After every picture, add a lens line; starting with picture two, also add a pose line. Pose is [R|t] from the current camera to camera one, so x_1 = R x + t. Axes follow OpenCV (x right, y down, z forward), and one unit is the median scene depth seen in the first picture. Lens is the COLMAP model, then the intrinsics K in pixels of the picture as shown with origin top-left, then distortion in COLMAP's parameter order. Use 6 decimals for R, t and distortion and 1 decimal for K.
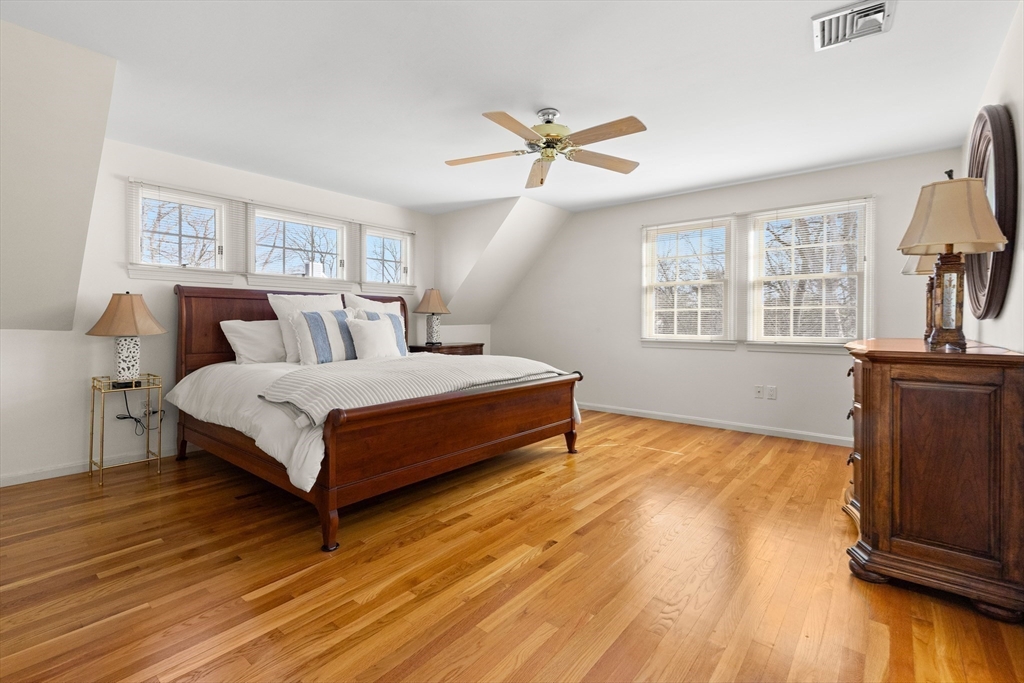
lens RADIAL K [[461.6, 0, 513.8], [0, 461.6, 321.0], [0, 0, 1]] dist [0.001702, 0.000143]
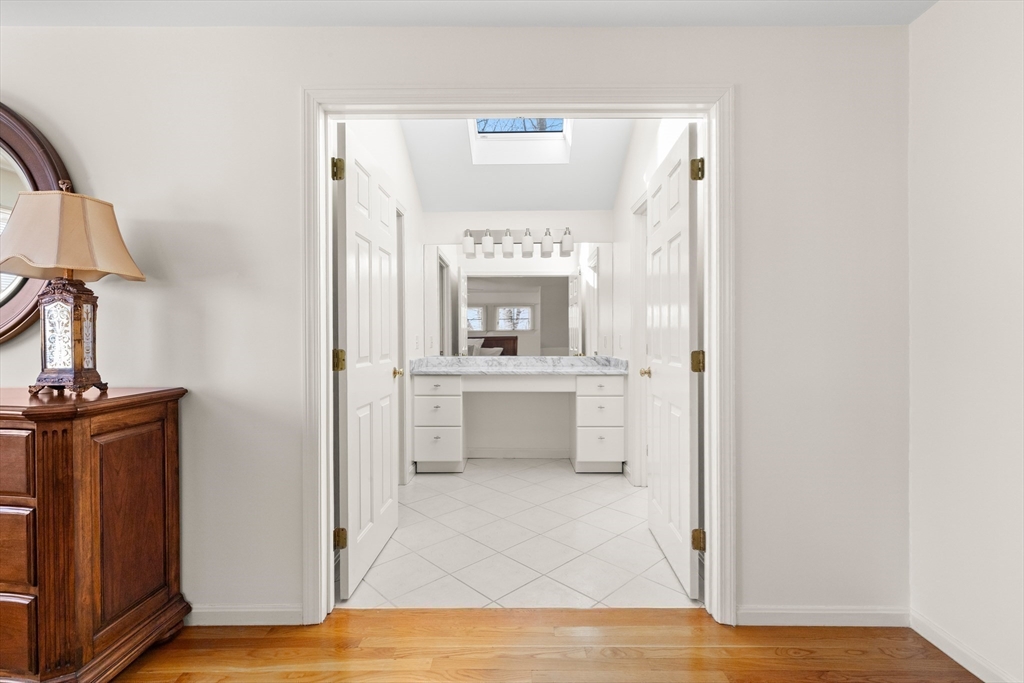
lens RADIAL K [[450.3, 0, 512.0], [0, 450.3, 341.5], [0, 0, 1]] dist [0.001469, -0.000093]
pose [[-0.630877, -0.001483, 0.775882, -0.220998], [0.007873, 0.999934, 0.008313, -0.035221], [-0.775843, 0.011353, -0.630824, 0.915510]]
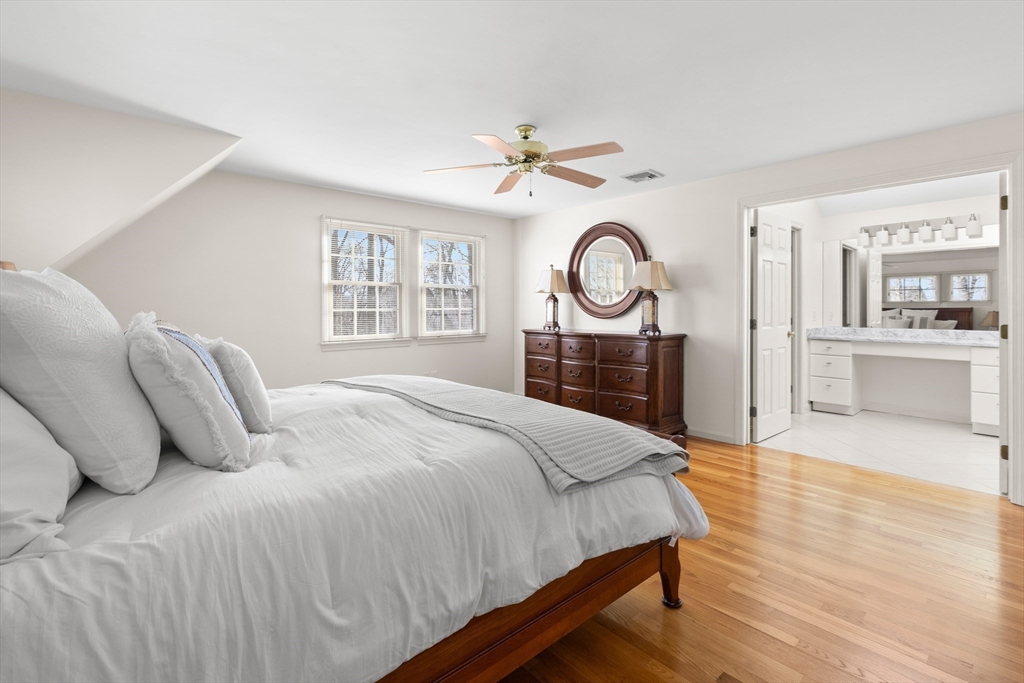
lens RADIAL K [[471.4, 0, 510.4], [0, 471.4, 309.0], [0, 0, 1]] dist [0.002580, 0.000072]
pose [[0.161094, -0.002671, 0.986935, -1.524515], [0.003605, 0.999991, 0.002118, -0.069644], [-0.986932, 0.003217, 0.161102, 1.336639]]
